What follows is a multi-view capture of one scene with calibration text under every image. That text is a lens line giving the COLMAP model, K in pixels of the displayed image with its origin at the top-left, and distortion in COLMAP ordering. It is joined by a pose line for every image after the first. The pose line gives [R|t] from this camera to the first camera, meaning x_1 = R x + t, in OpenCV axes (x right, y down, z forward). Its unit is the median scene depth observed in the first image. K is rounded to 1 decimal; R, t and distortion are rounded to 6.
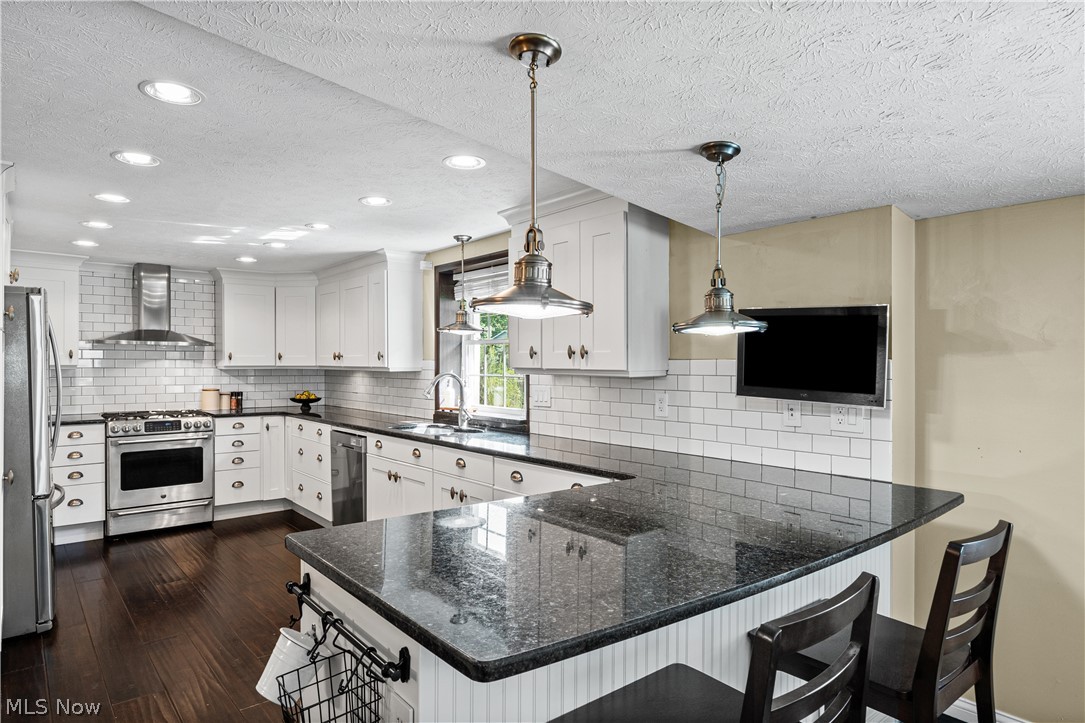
lens RADIAL K [[641.9, 0, 542.5], [0, 641.9, 361.5], [0, 0, 1]] dist [-0.006053, -0.000333]
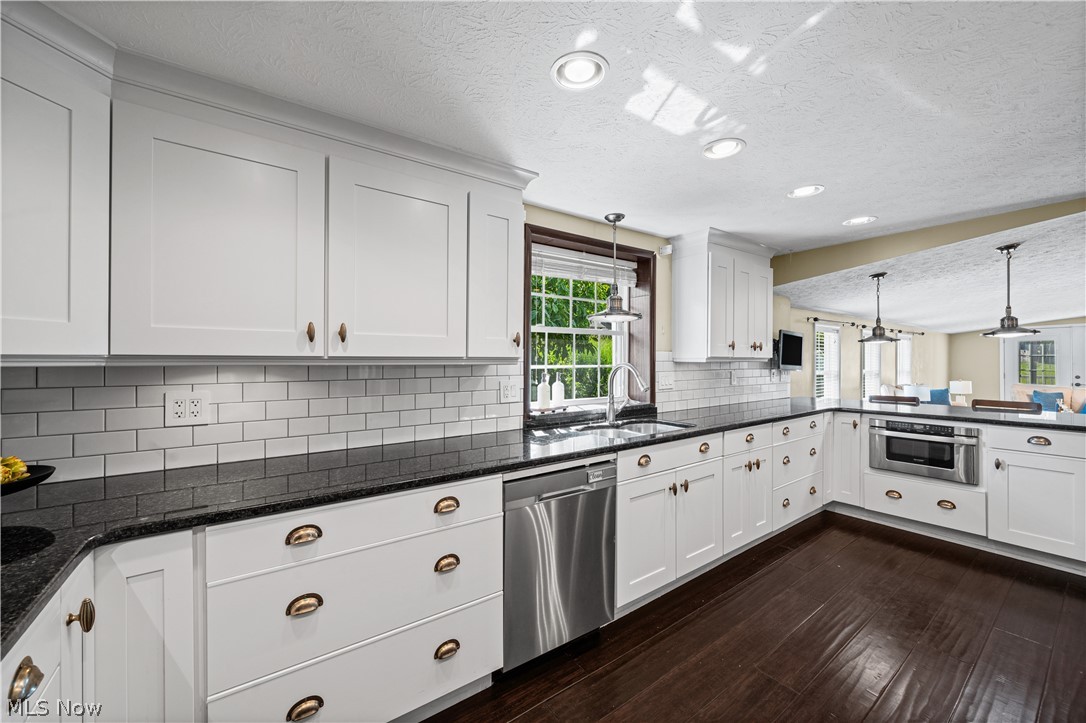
lens RADIAL K [[409.9, 0, 539.9], [0, 409.9, 359.3], [0, 0, 1]] dist [-0.001763, -0.000166]
pose [[0.079187, -0.002854, 0.996856, -0.791034], [0.001751, 0.999995, 0.002724, 0.009167], [-0.996858, 0.001529, 0.079192, 1.149563]]
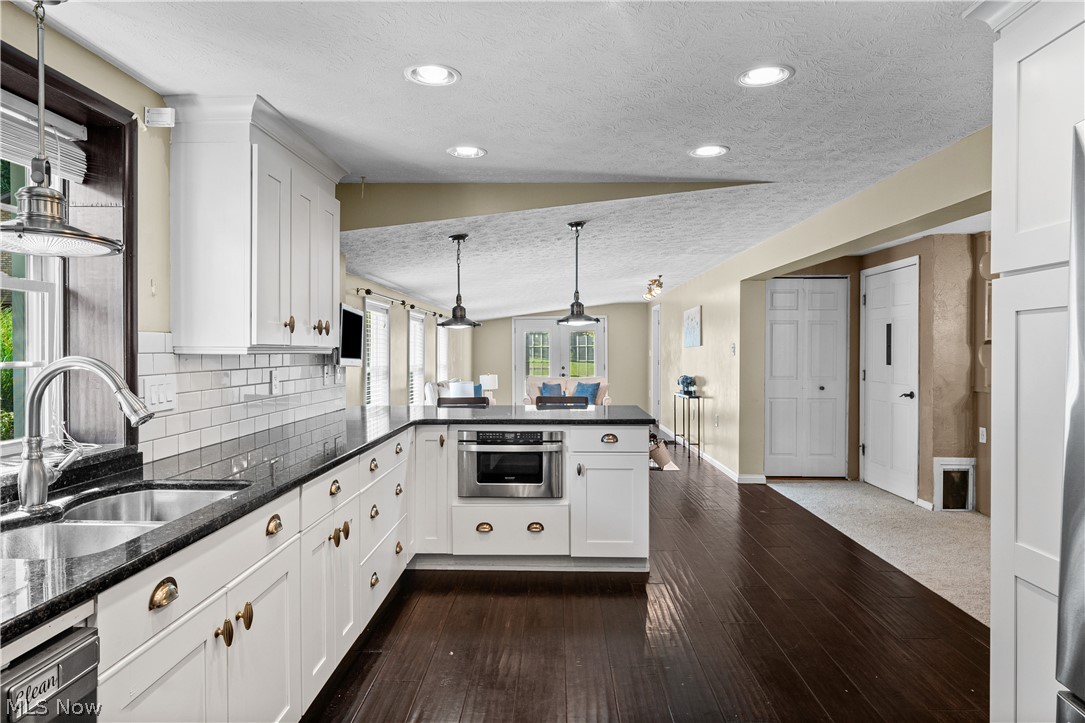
lens RADIAL K [[641.9, 0, 542.5], [0, 641.9, 361.5], [0, 0, 1]] dist [-0.006053, -0.000333]
pose [[-0.746204, -0.015442, 0.665538, -0.641244], [-0.003095, 0.999801, 0.019728, 0.010636], [-0.665710, 0.012662, -0.746103, 1.173805]]
